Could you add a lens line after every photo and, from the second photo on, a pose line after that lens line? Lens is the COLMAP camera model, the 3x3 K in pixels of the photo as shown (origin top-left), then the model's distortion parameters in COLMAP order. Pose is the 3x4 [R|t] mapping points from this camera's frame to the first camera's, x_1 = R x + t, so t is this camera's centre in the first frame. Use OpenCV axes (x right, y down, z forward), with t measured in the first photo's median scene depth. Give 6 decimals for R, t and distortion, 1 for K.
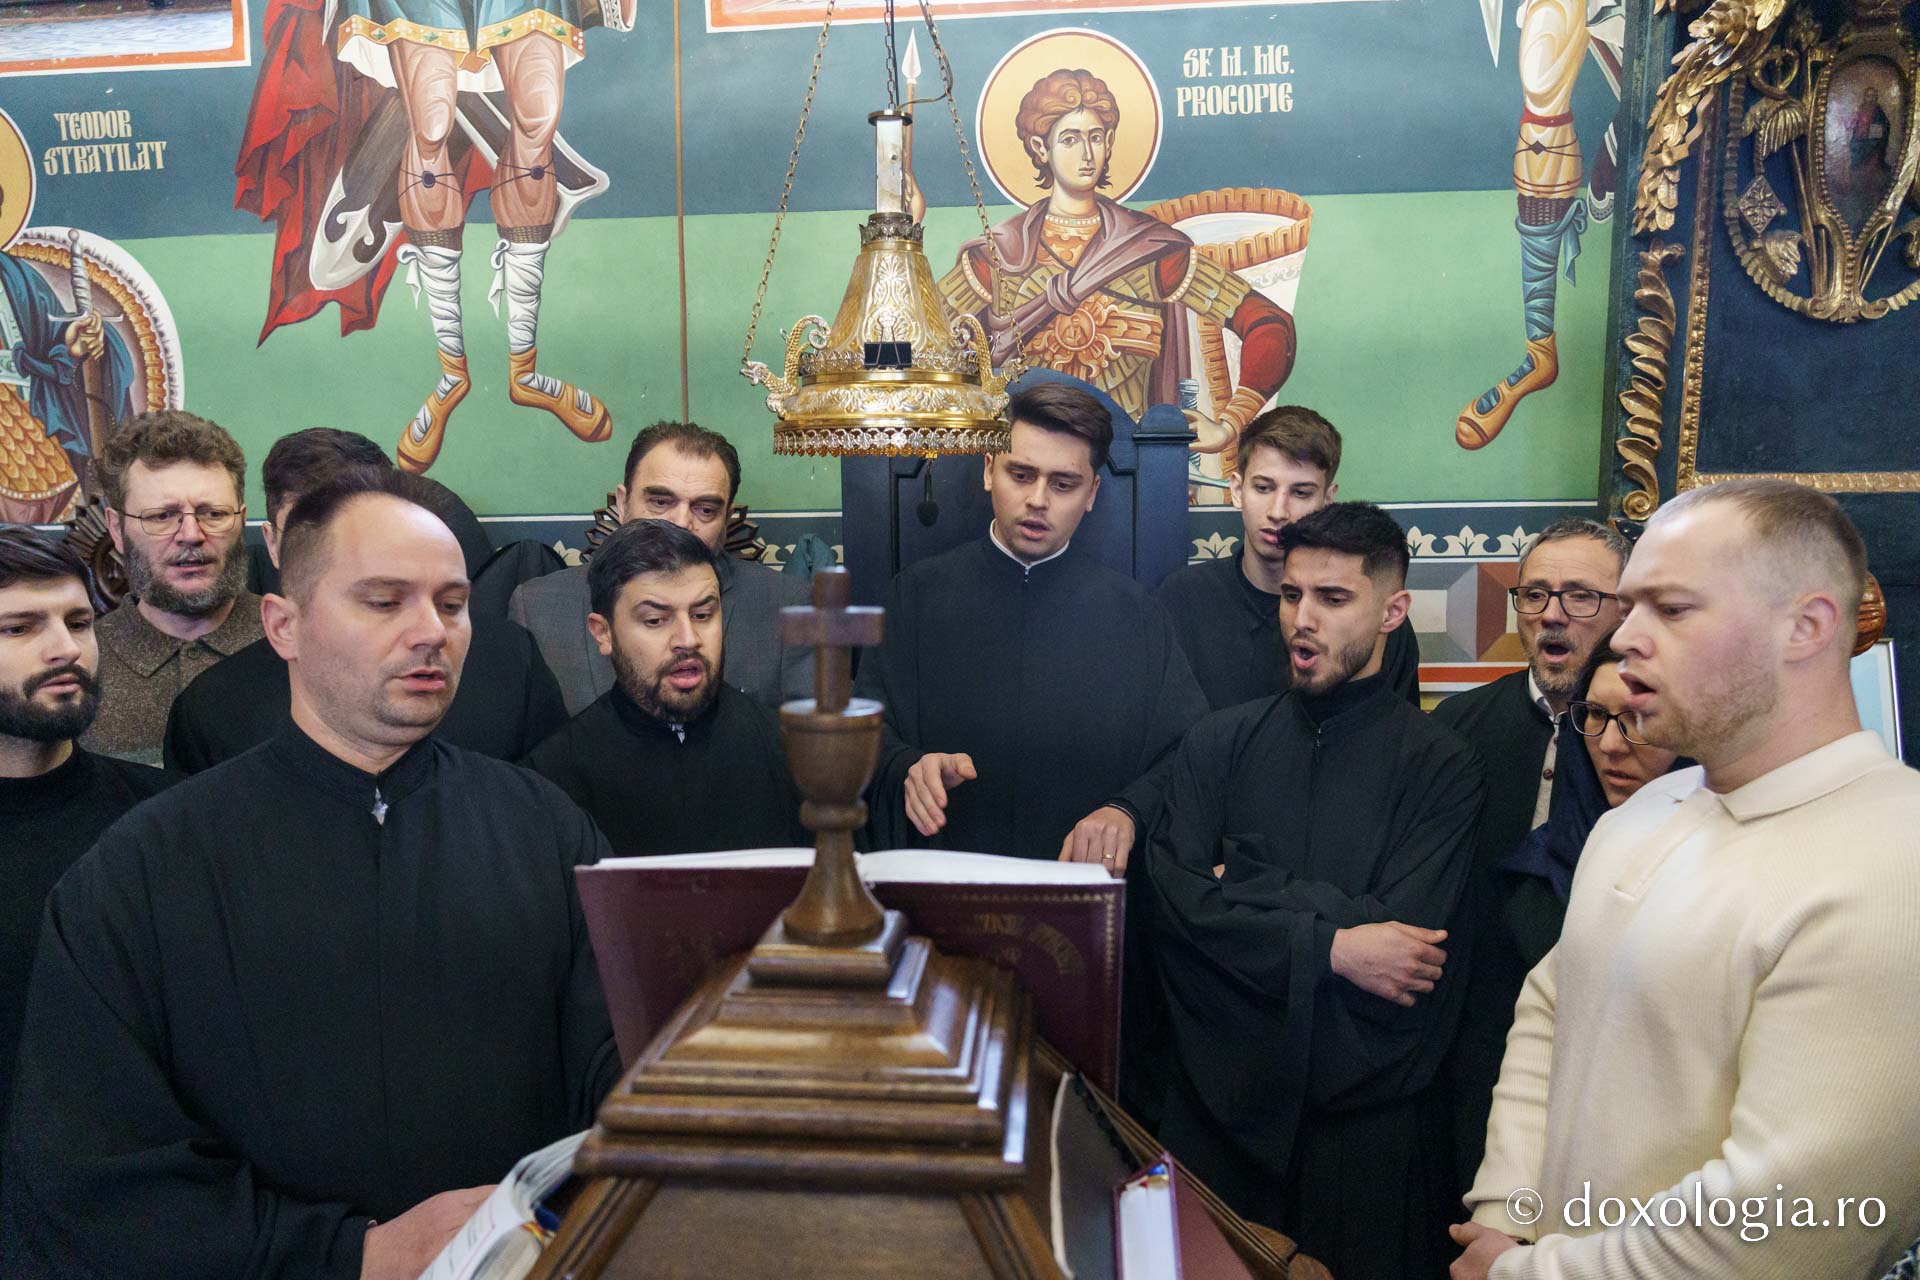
lens RADIAL K [[1305.9, 0, 956.5], [0, 1305.9, 642.5], [0, 0, 1]] dist [-0.037756, 0.008729]
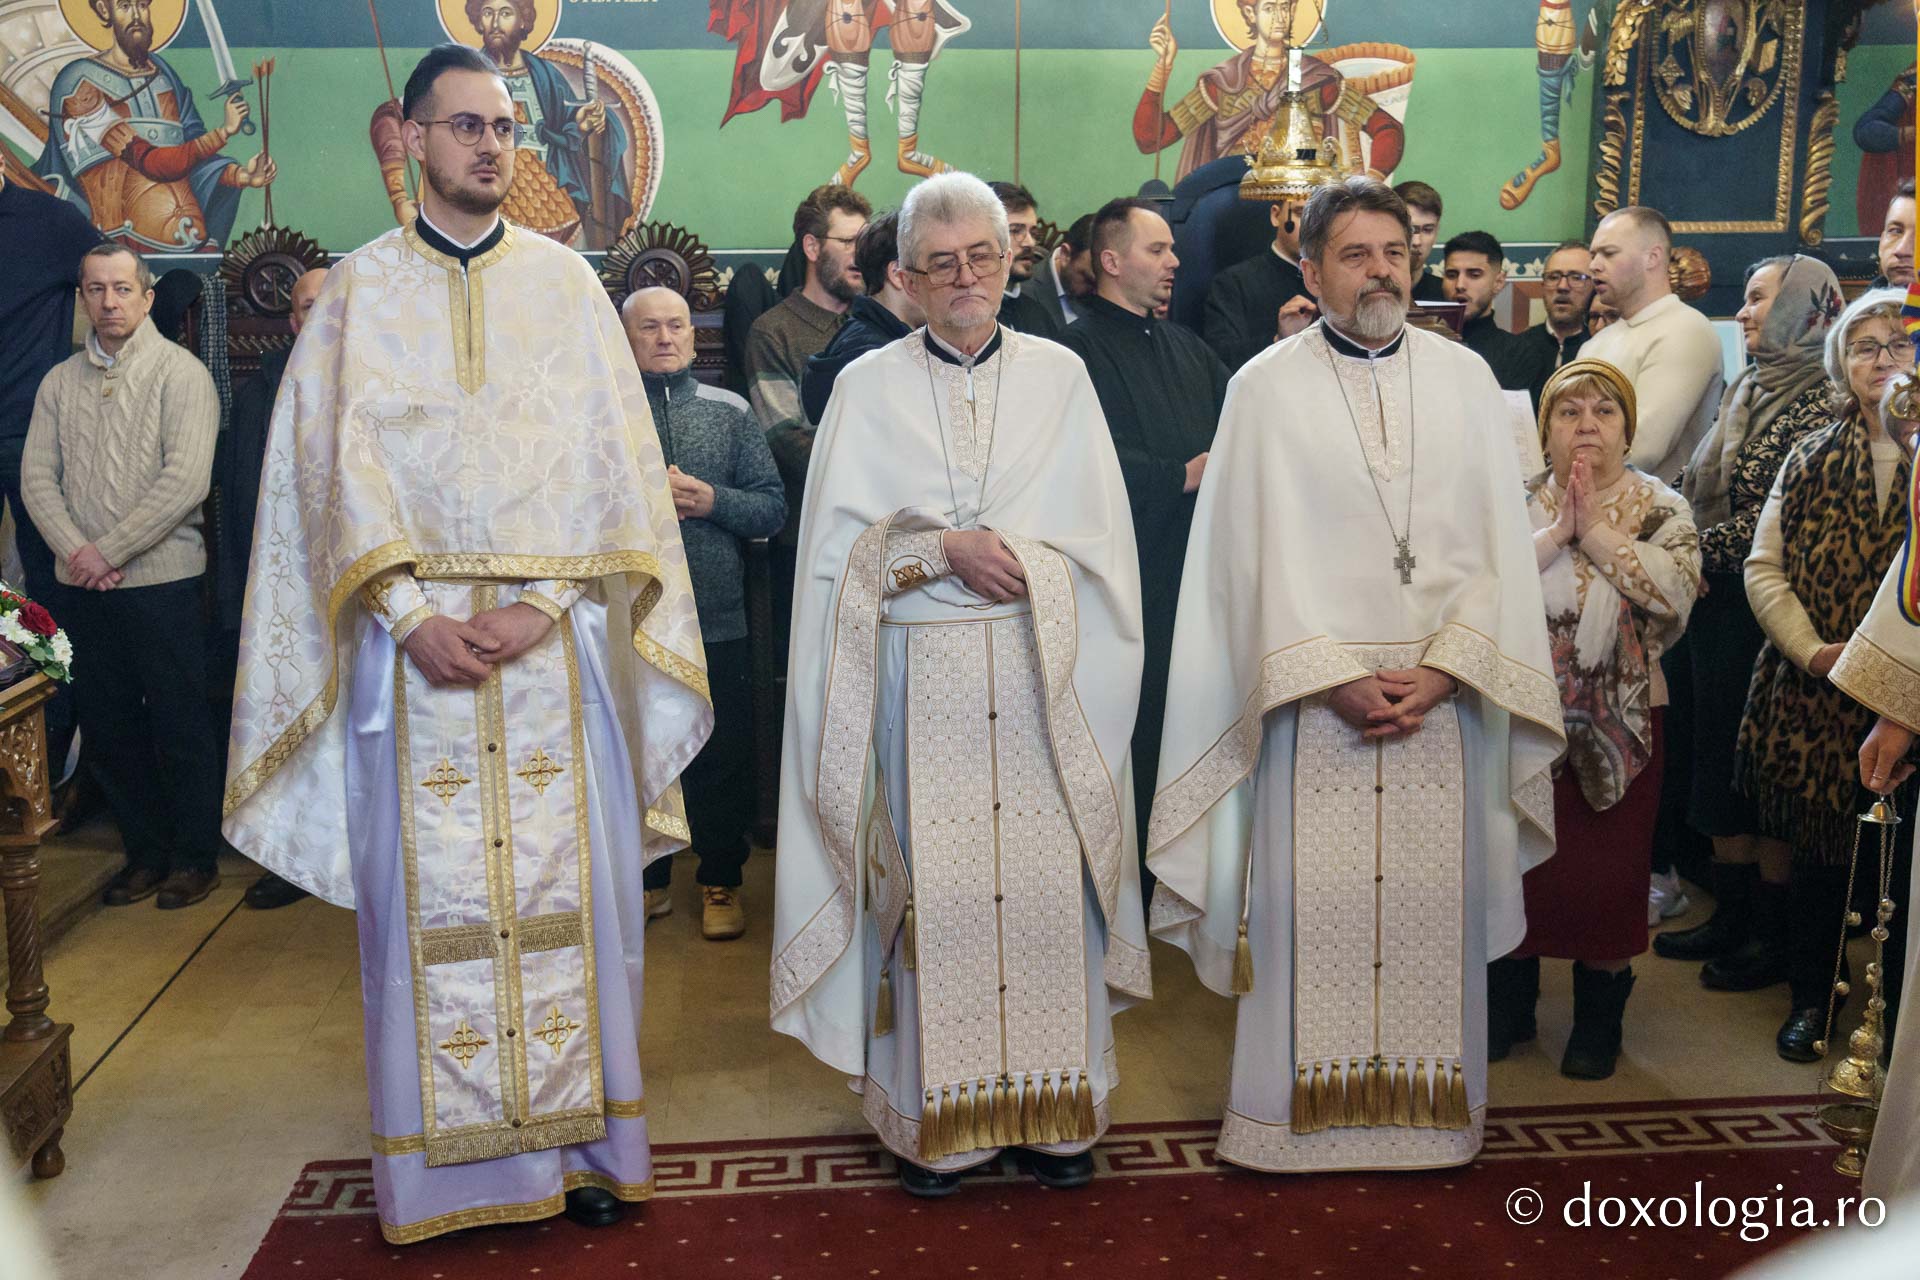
lens RADIAL K [[2067.4, 0, 958.1], [0, 2067.4, 642.8], [0, 0, 1]] dist [0.007485, 0.000000]
pose [[0.985974, -0.021711, 0.165478, -0.709268], [0.015407, 0.999109, 0.039279, 0.274930], [-0.166184, -0.036178, 0.985431, -1.425877]]
